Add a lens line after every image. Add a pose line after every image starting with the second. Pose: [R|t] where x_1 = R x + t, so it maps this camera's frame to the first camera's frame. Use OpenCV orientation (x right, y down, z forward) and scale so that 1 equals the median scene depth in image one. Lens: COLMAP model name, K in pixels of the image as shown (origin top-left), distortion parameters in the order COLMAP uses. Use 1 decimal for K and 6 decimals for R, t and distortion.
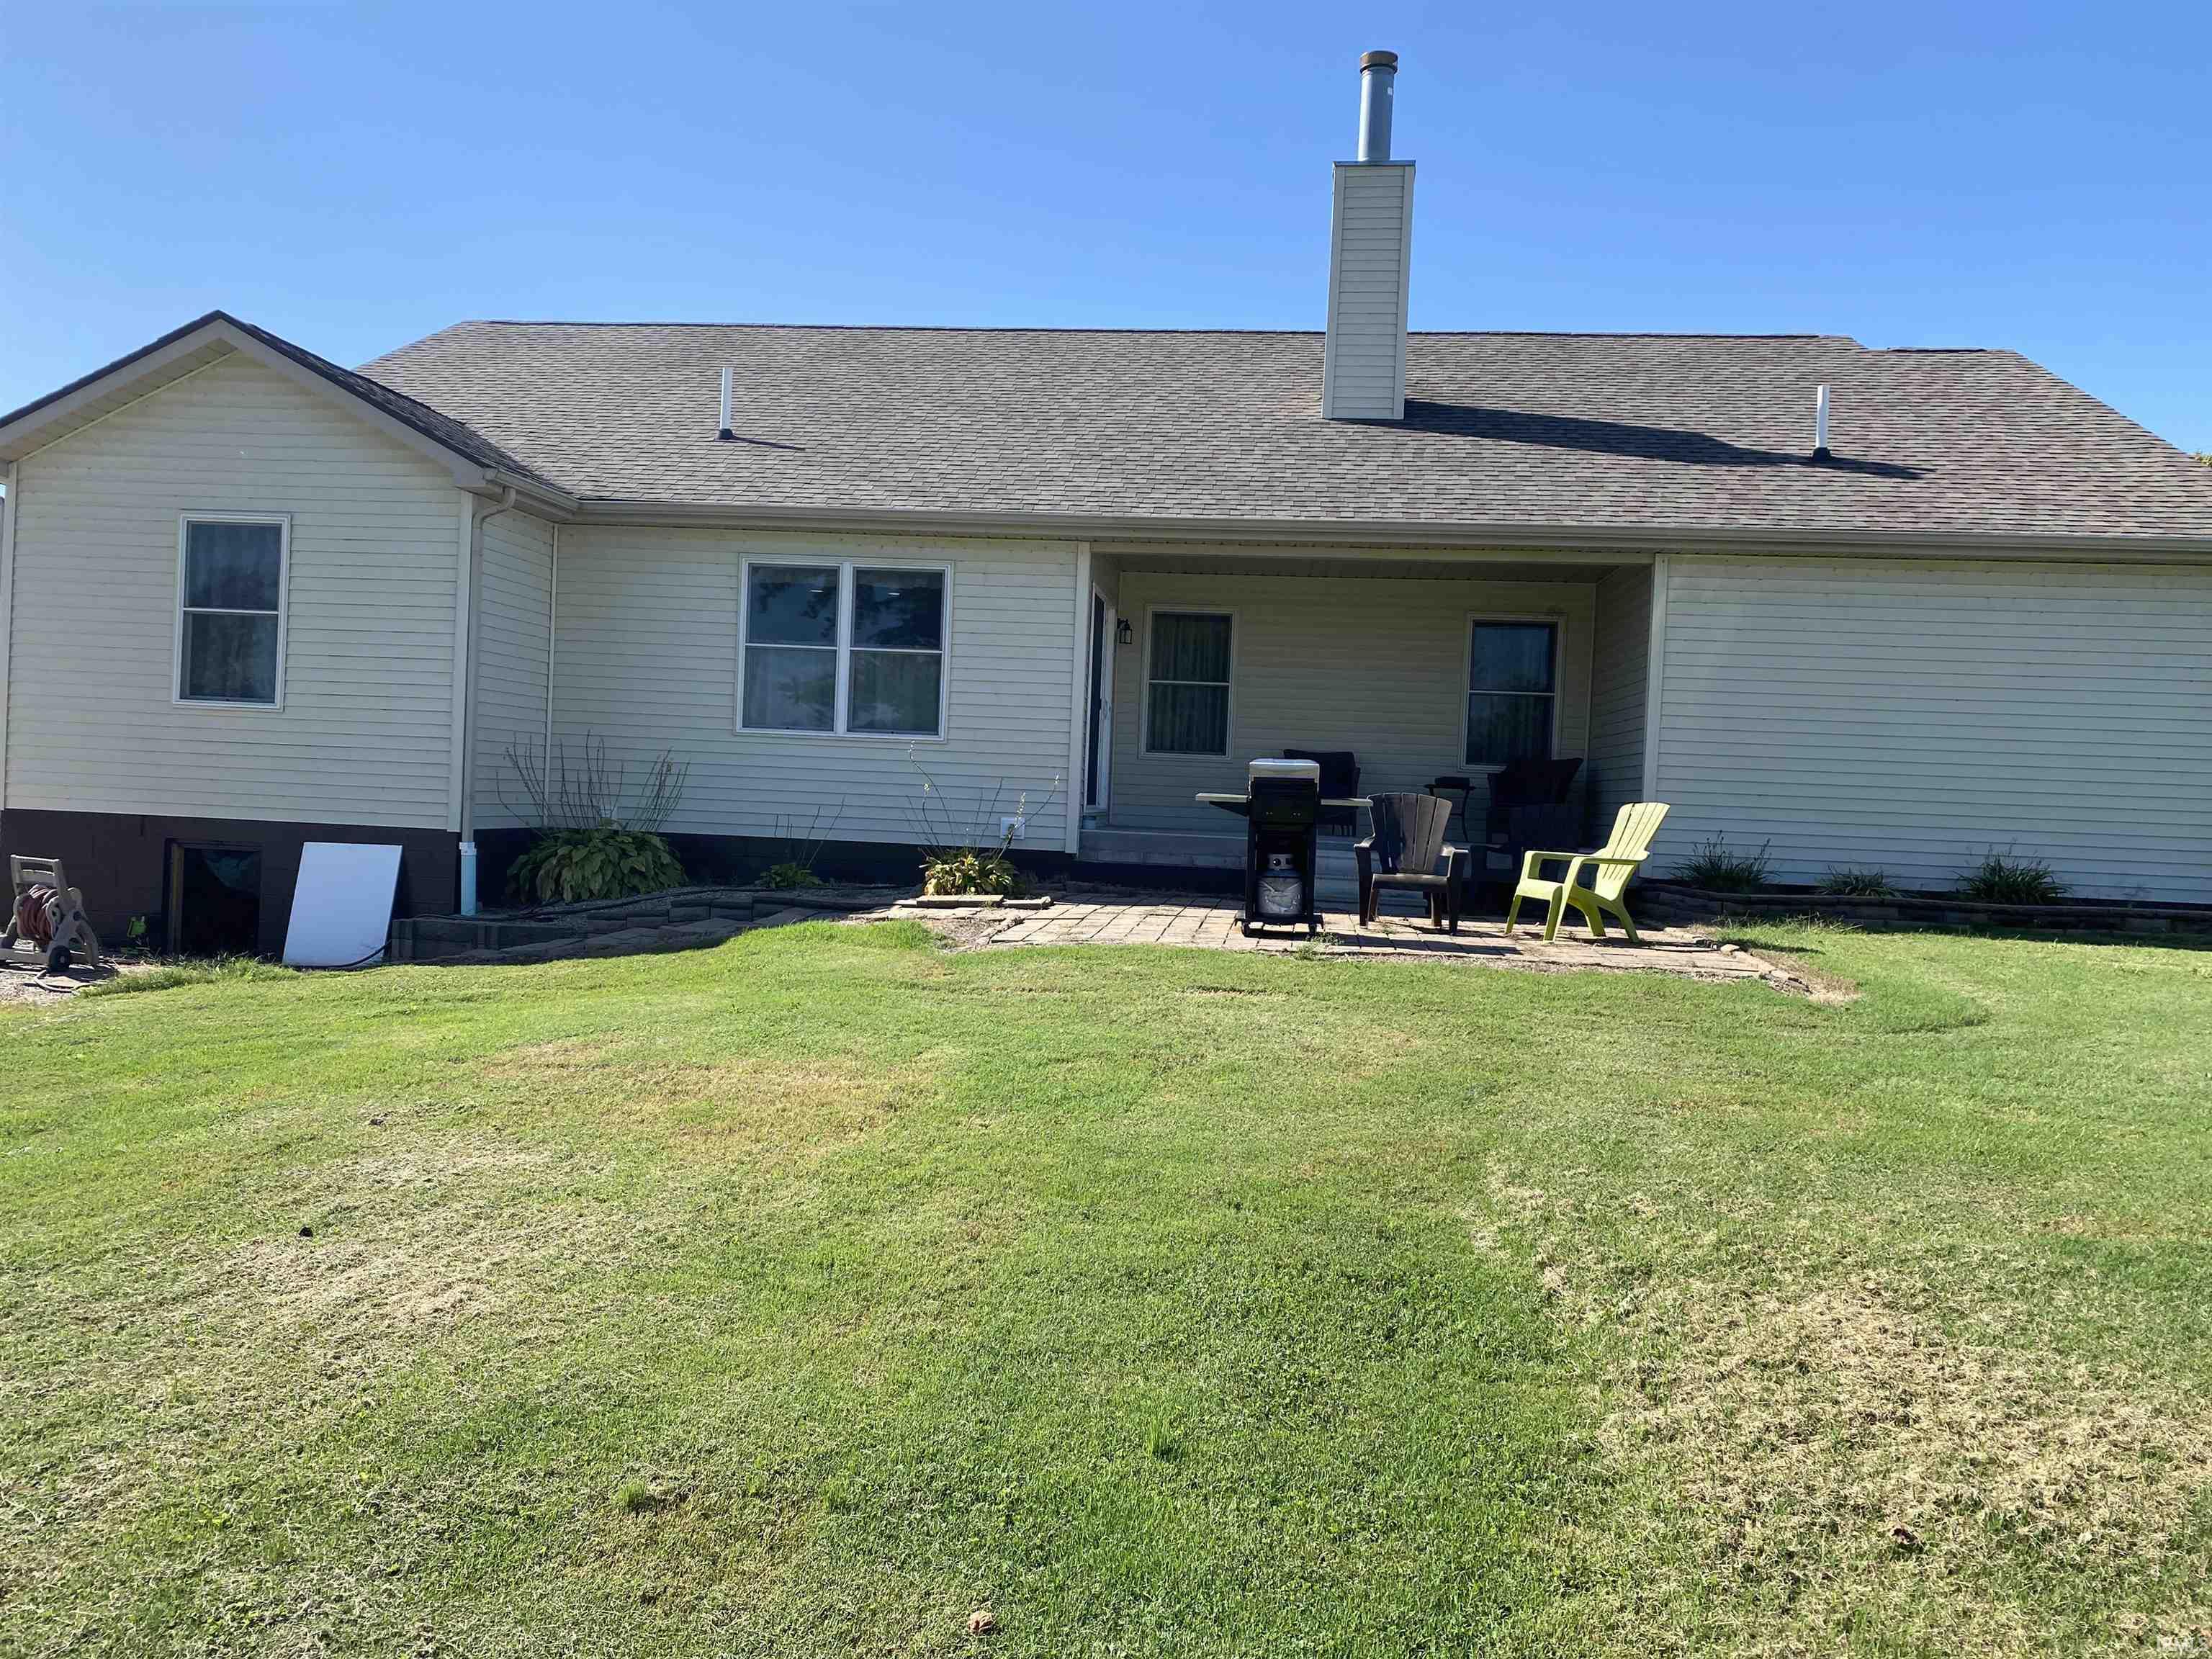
lens RADIAL K [[1668.2, 0, 1129.0], [0, 1668.2, 818.9], [0, 0, 1]] dist [0.052544, -0.086247]
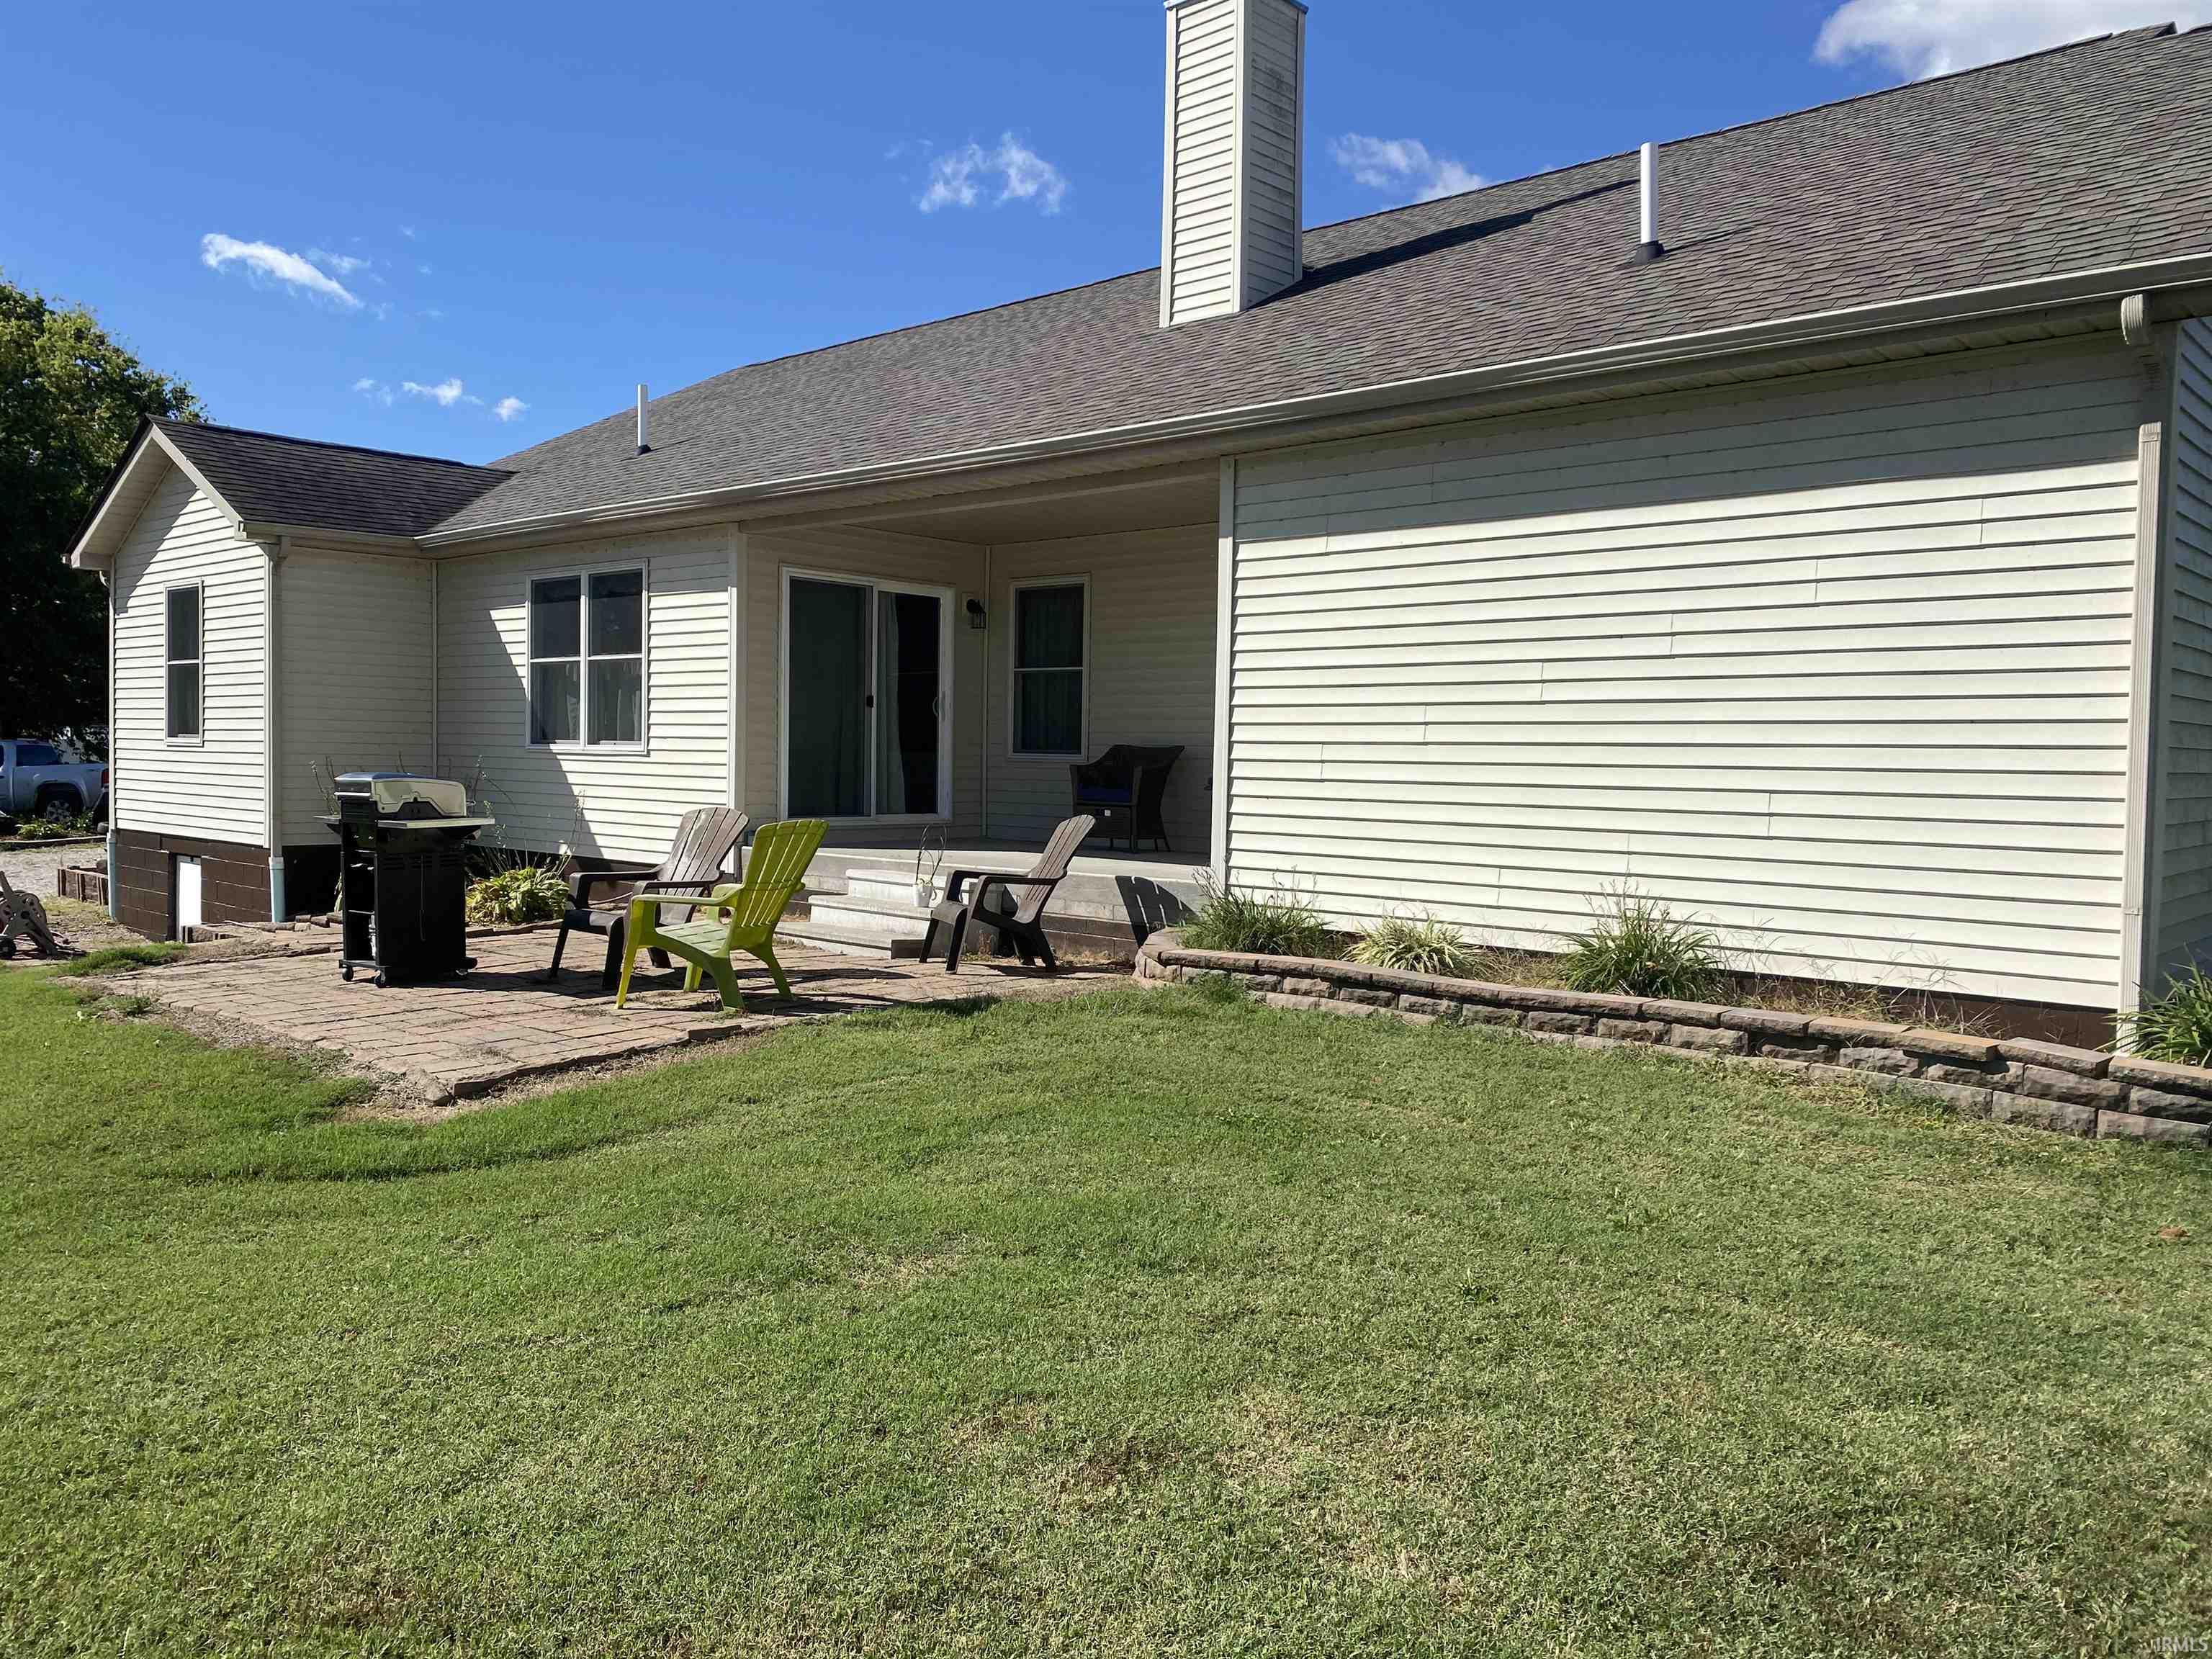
lens RADIAL K [[1668.2, 0, 1129.0], [0, 1668.2, 818.9], [0, 0, 1]] dist [0.052544, -0.086247]
pose [[0.817277, -0.015012, -0.576049, 0.642988], [0.003050, 0.999759, -0.021727, 0.013621], [0.576236, 0.016000, 0.817126, 0.394289]]
